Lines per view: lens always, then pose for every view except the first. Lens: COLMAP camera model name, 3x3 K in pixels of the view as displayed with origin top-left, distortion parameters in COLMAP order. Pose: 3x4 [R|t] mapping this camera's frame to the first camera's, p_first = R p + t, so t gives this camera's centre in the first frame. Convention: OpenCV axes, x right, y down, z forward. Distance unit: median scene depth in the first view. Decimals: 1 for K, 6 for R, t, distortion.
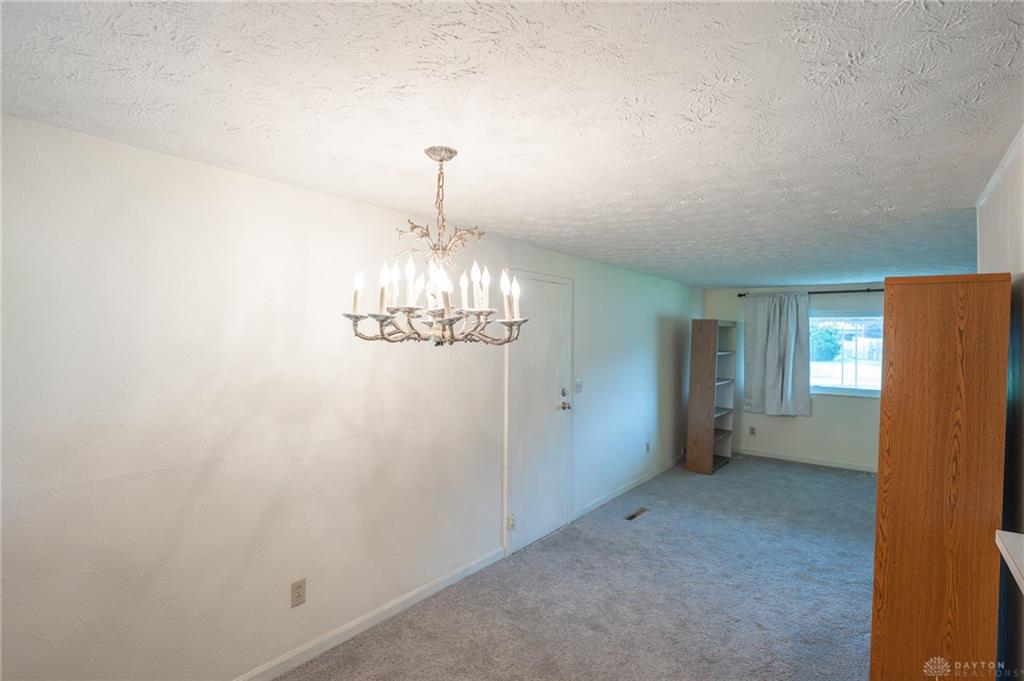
lens RADIAL K [[499.2, 0, 510.1], [0, 499.2, 341.7], [0, 0, 1]] dist [0.001831, -0.001644]
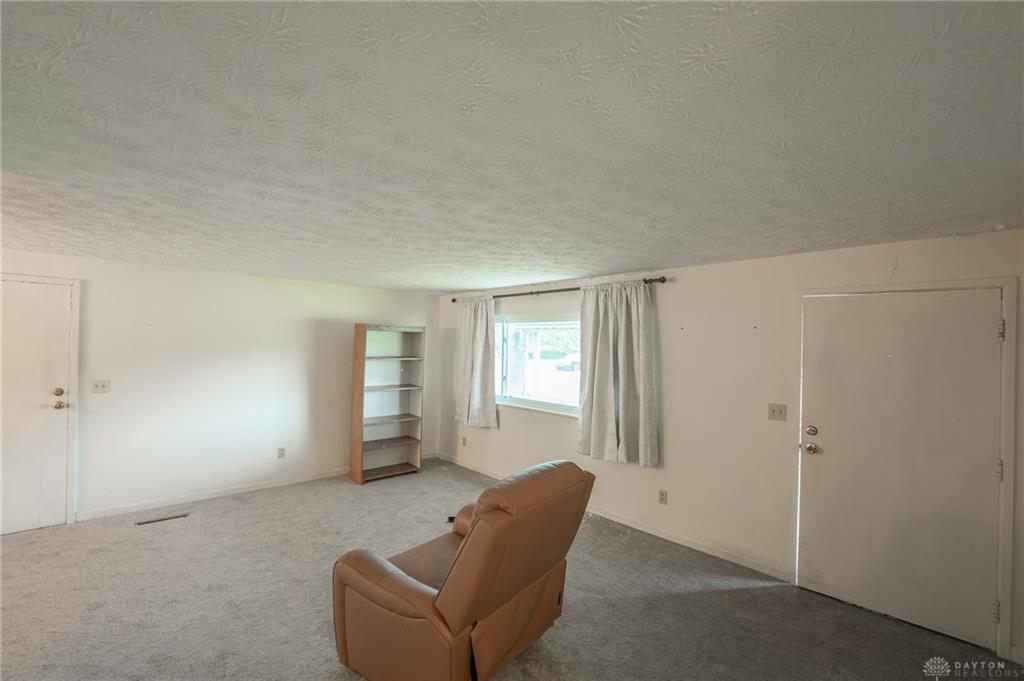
lens RADIAL K [[451.7, 0, 511.1], [0, 451.7, 340.4], [0, 0, 1]] dist [-0.007252, 0.000566]
pose [[0.986340, 0.008704, -0.164490, 0.761320], [-0.013075, 0.999589, -0.025506, 0.005996], [0.164200, 0.027309, 0.986049, 0.165134]]
